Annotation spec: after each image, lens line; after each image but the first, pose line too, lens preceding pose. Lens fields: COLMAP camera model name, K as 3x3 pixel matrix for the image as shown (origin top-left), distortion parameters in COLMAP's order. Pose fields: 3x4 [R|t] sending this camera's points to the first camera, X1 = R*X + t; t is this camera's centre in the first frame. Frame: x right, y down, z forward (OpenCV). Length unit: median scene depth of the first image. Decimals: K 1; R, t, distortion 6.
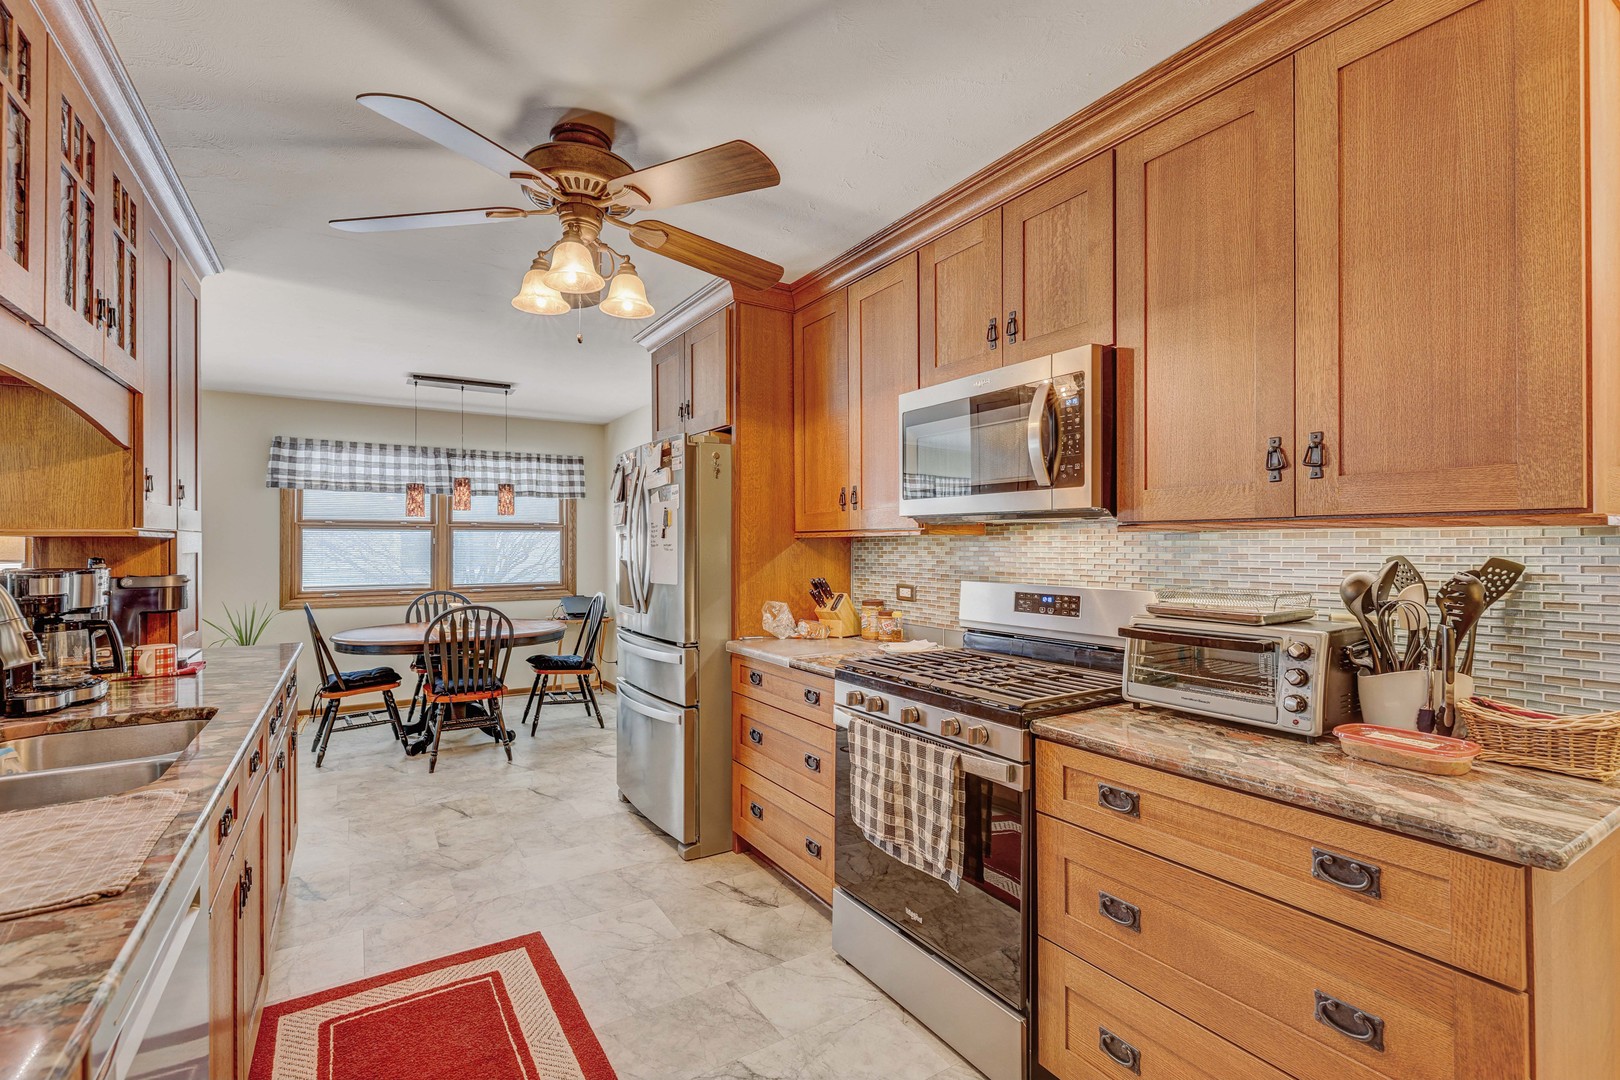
lens RADIAL K [[730.1, 0, 811.5], [0, 730.1, 541.2], [0, 0, 1]] dist [-0.001625, 0.004029]
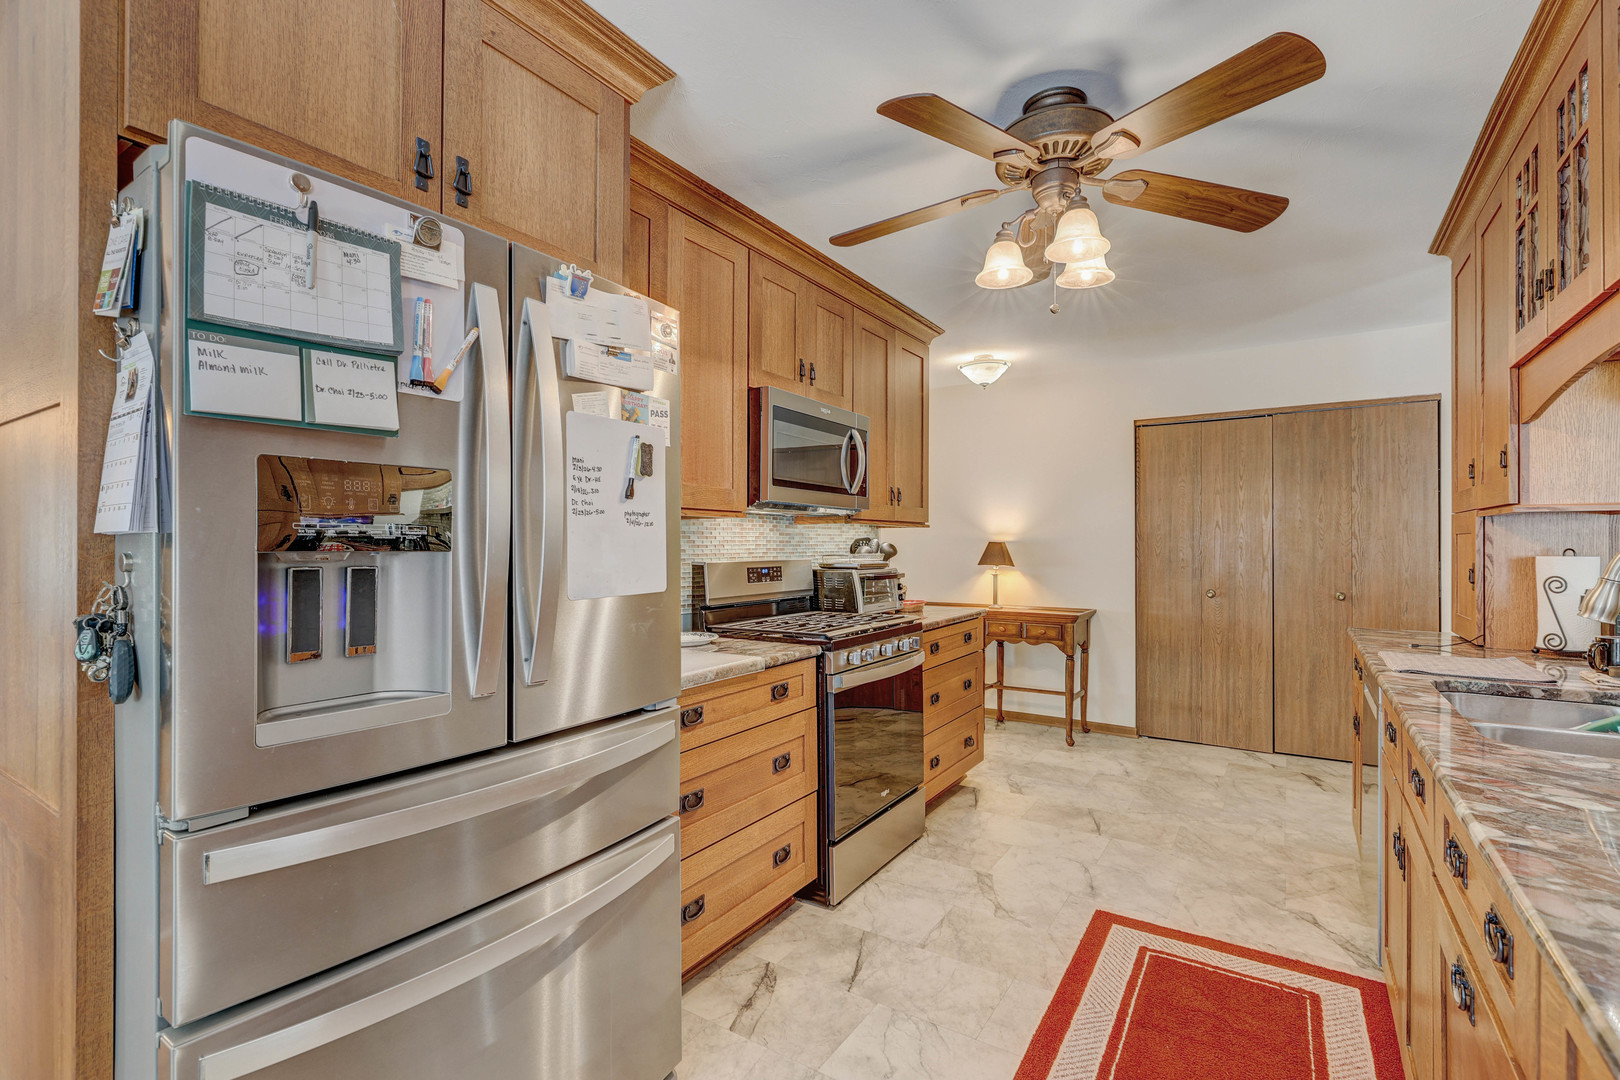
lens RADIAL K [[730.1, 0, 800.3], [0, 730.1, 545.5], [0, 0, 1]] dist [-0.001625, 0.004029]
pose [[-0.415143, 0.001873, 0.909754, -0.454445], [-0.001994, 0.999994, -0.002969, 0.018091], [-0.909754, -0.003047, -0.415137, 0.733103]]
